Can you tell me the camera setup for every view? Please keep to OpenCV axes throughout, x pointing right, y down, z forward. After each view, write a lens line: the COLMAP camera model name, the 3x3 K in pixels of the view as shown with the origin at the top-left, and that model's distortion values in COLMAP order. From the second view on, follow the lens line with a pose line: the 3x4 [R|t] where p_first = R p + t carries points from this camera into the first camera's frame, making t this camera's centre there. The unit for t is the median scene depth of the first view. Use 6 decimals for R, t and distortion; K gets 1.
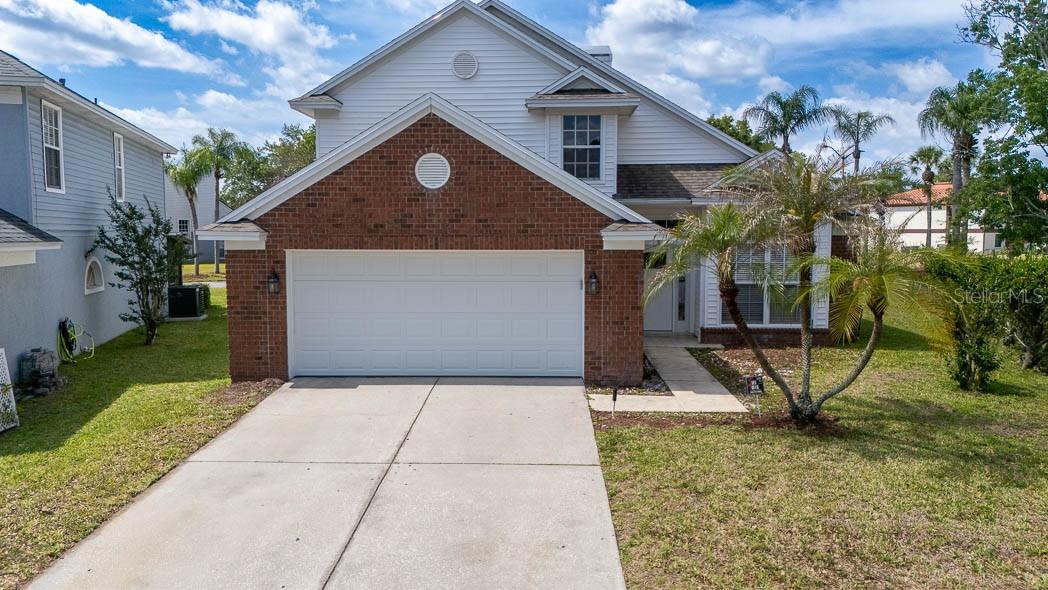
lens RADIAL K [[775.2, 0, 519.2], [0, 775.2, 289.3], [0, 0, 1]] dist [0.037980, -0.011253]
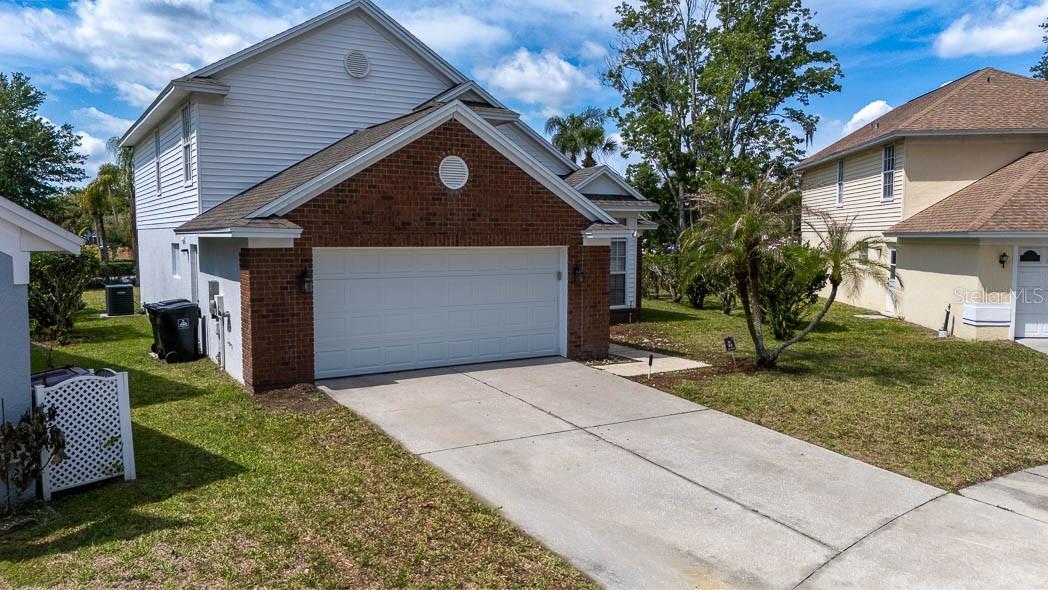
lens RADIAL K [[775.2, 0, 519.8], [0, 775.2, 295.3], [0, 0, 1]] dist [0.037980, -0.011253]
pose [[0.831407, -0.041030, 0.554147, -0.630272], [0.038203, 0.999131, 0.016661, 0.001643], [-0.554349, 0.007318, 0.832252, 0.062930]]
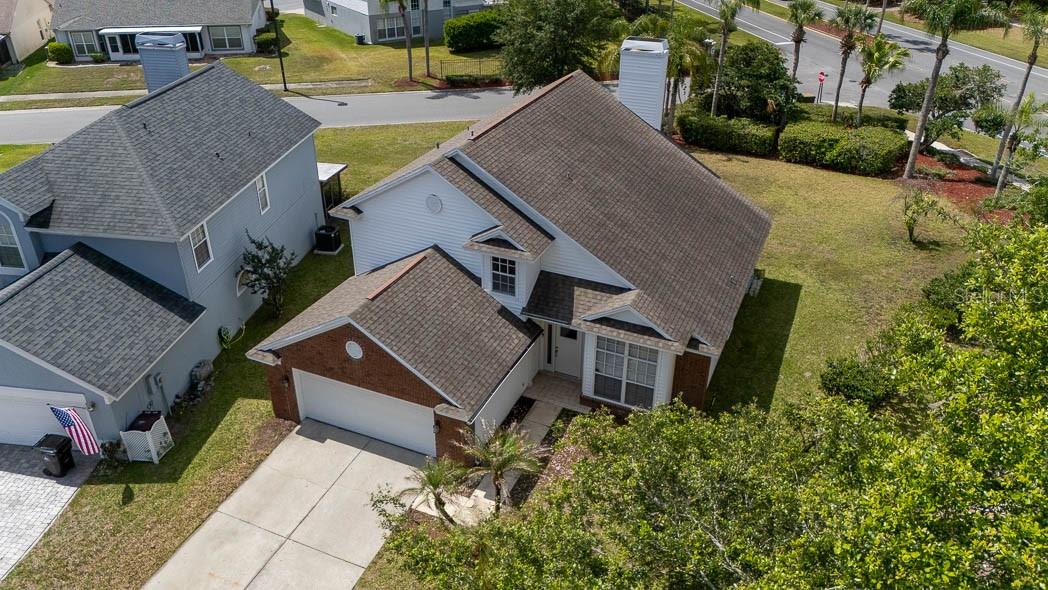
lens RADIAL K [[775.2, 0, 522.8], [0, 775.2, 294.9], [0, 0, 1]] dist [0.037980, -0.011253]
pose [[0.929869, 0.187864, -0.316308, 0.766147], [-0.034184, 0.900190, 0.434154, -1.029585], [0.366299, -0.392894, 0.843480, -0.283828]]
